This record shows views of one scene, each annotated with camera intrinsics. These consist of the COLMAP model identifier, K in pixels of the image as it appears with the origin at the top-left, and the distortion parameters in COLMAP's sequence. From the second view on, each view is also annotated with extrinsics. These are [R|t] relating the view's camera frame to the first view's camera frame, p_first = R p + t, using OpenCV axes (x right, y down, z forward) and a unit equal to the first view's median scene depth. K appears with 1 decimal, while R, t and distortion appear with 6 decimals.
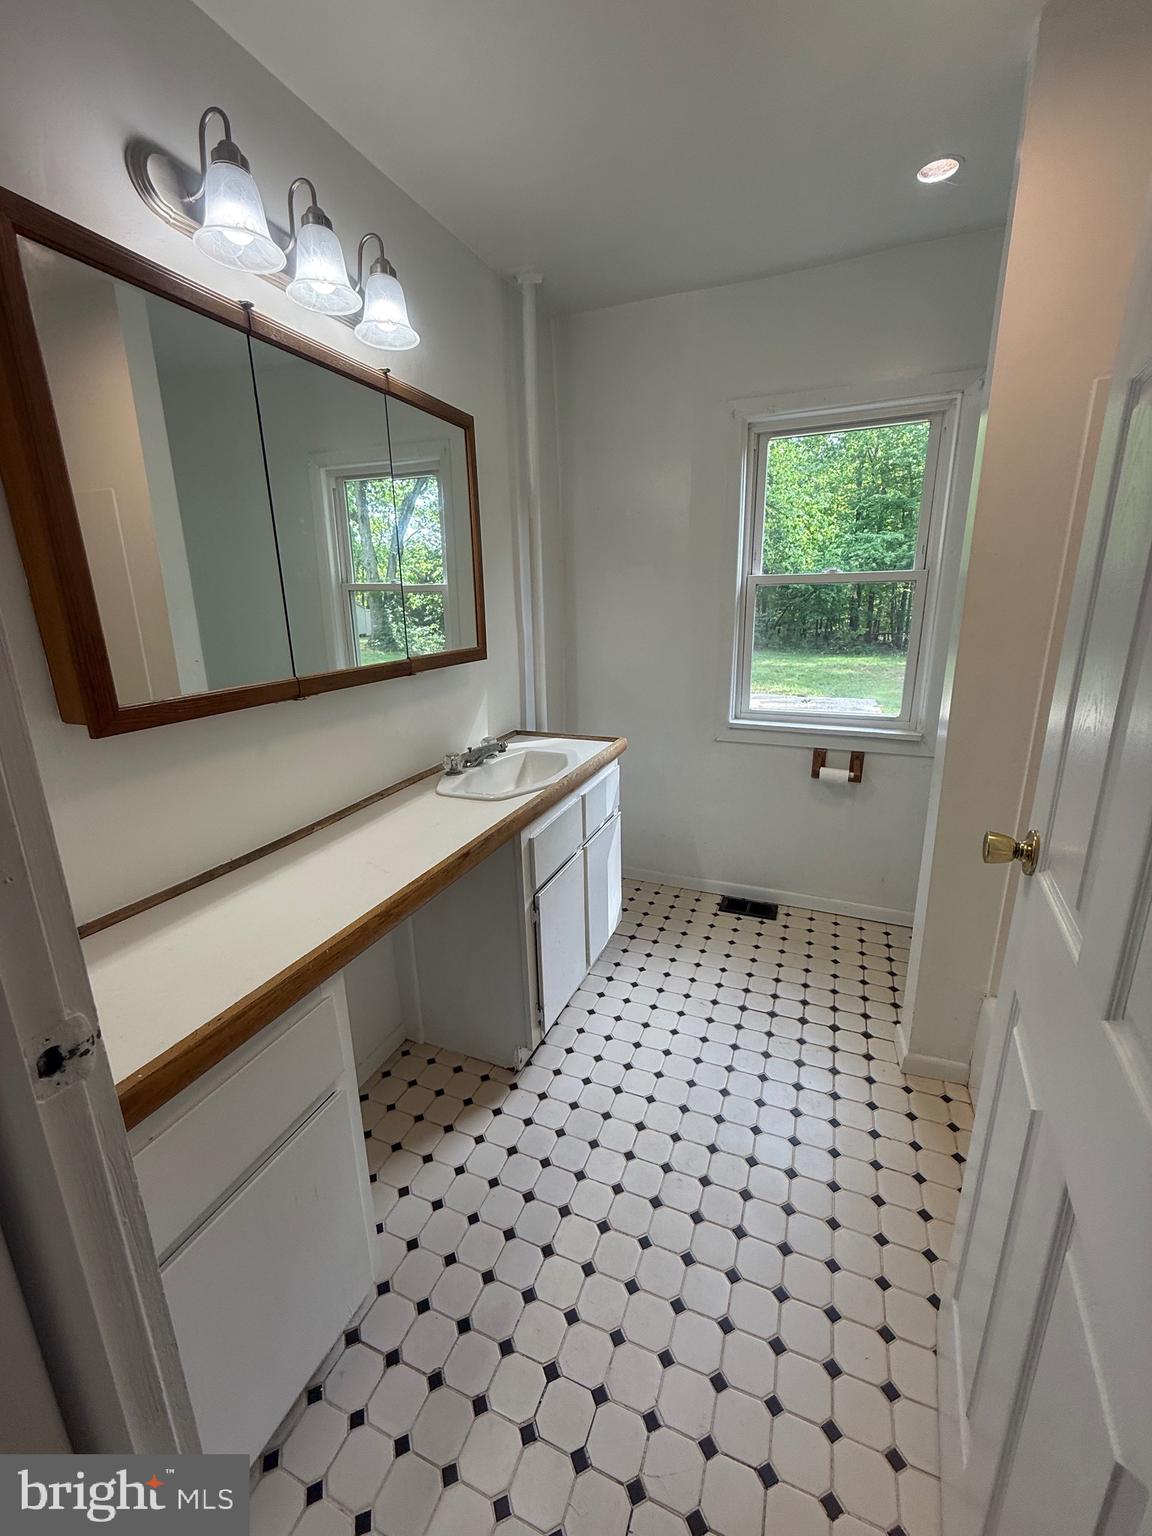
lens RADIAL K [[616.2, 0, 576.0], [0, 616.2, 768.0], [0, 0, 1]] dist [0.000836, 0.000372]
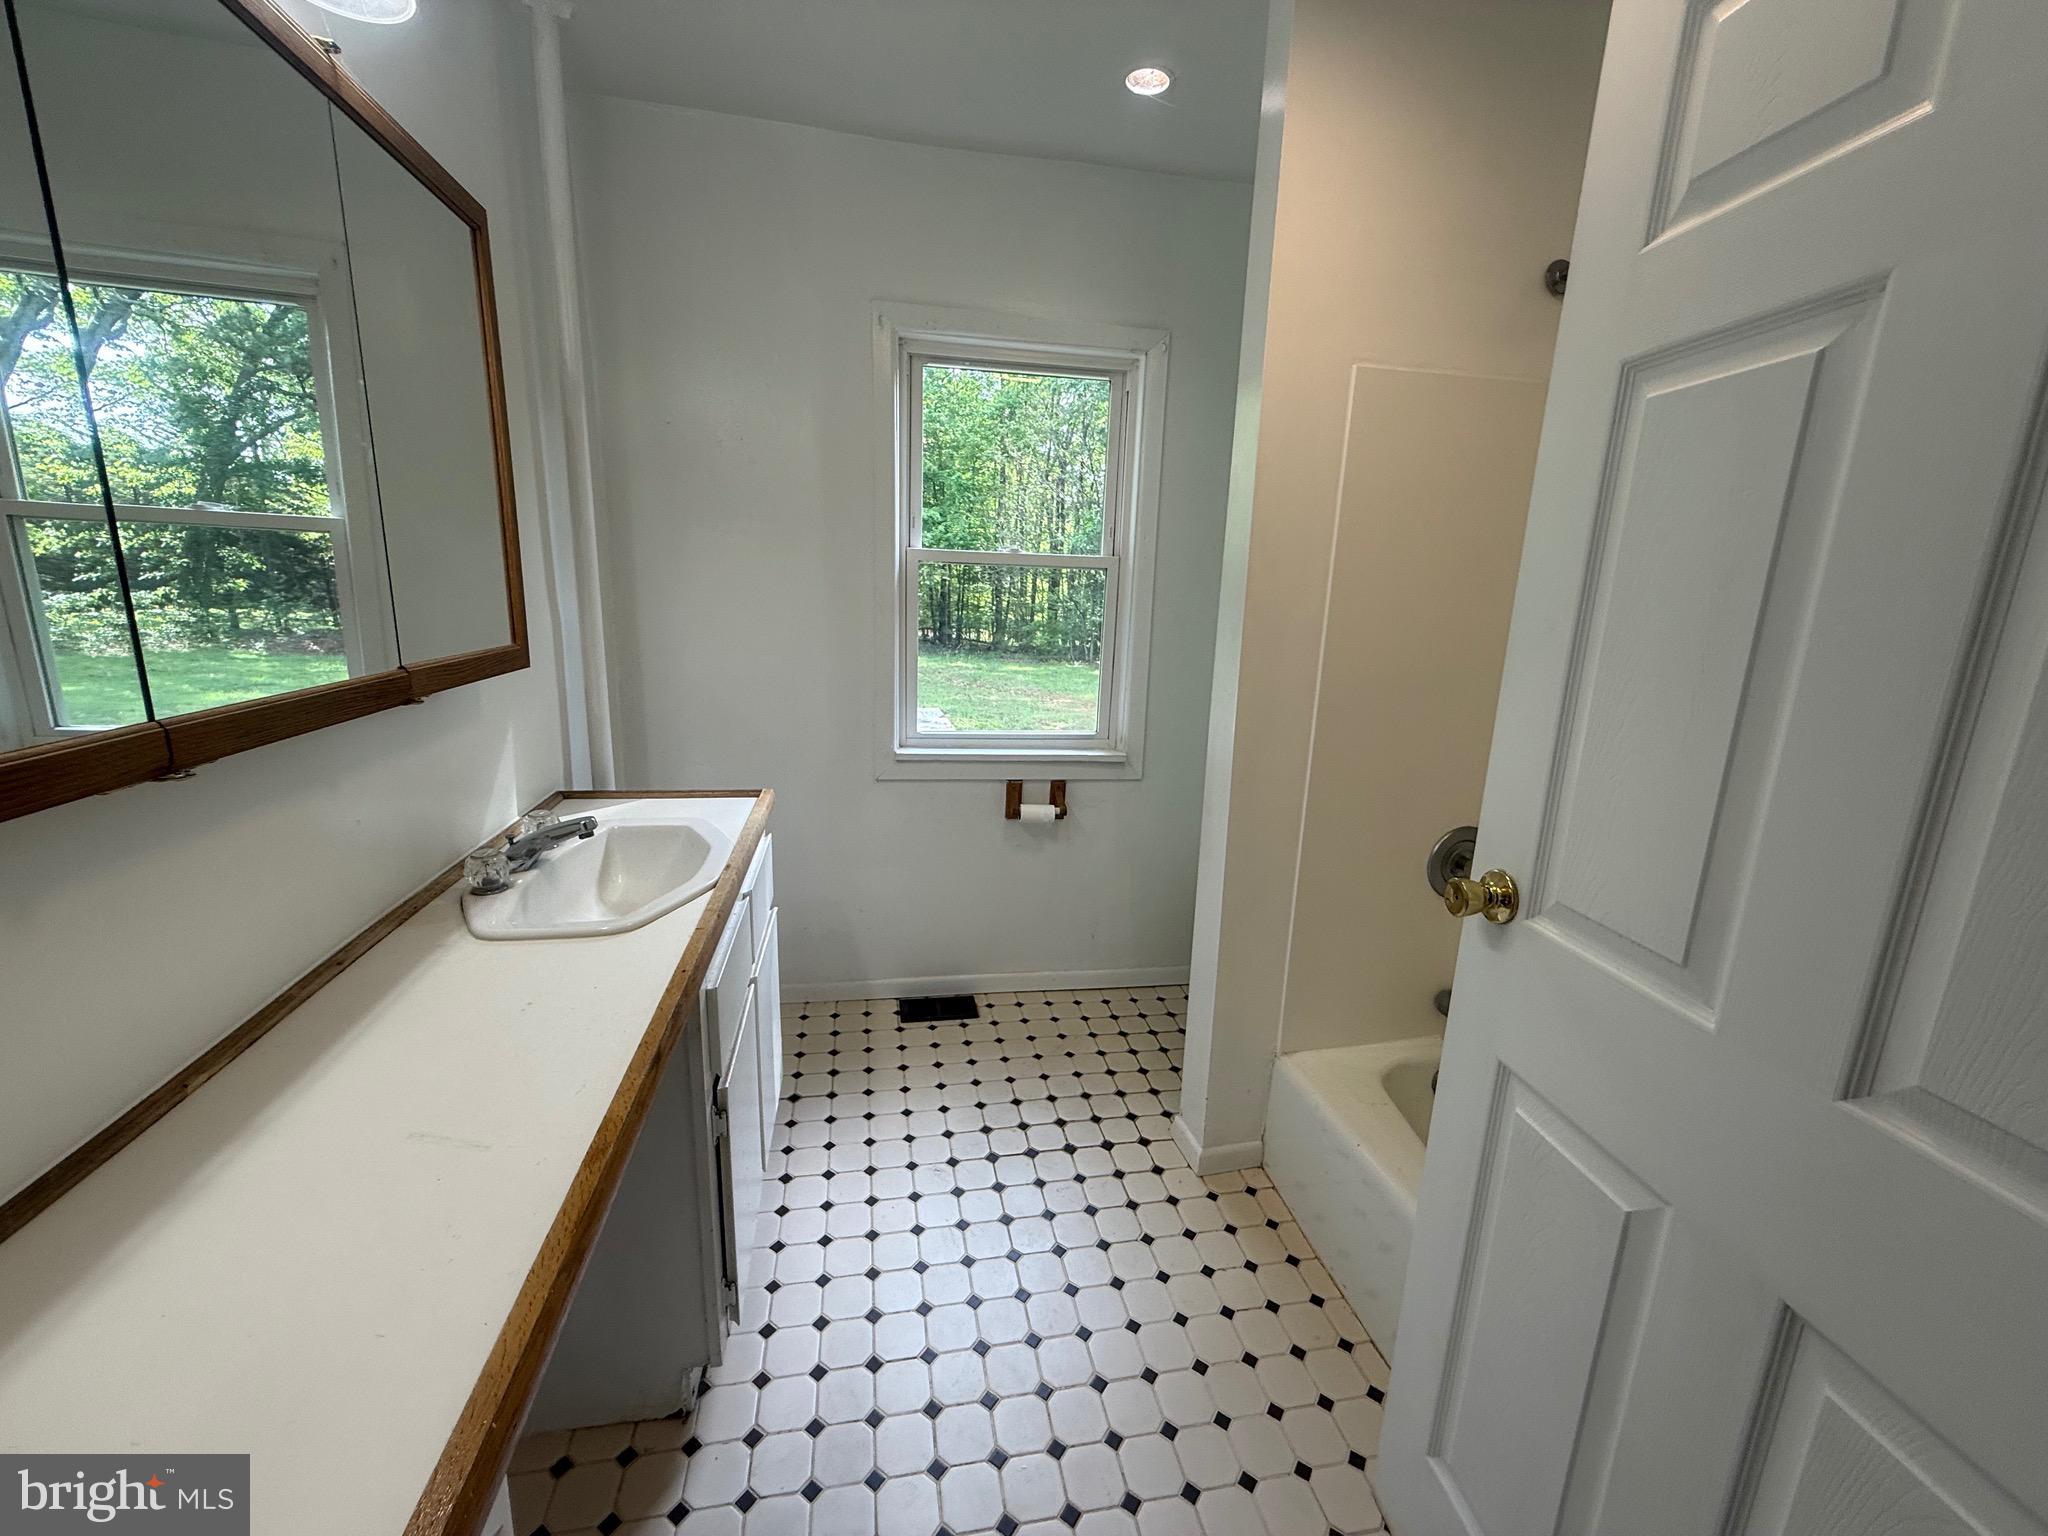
lens RADIAL K [[821.6, 0, 1024.3], [0, 821.6, 773.5], [0, 0, 1]] dist [0.000836, 0.000372]
pose [[0.836115, -0.076097, 0.543251, -0.159615], [0.095638, 0.995386, -0.007765, -0.033216], [-0.540153, 0.058448, 0.839535, 0.151079]]
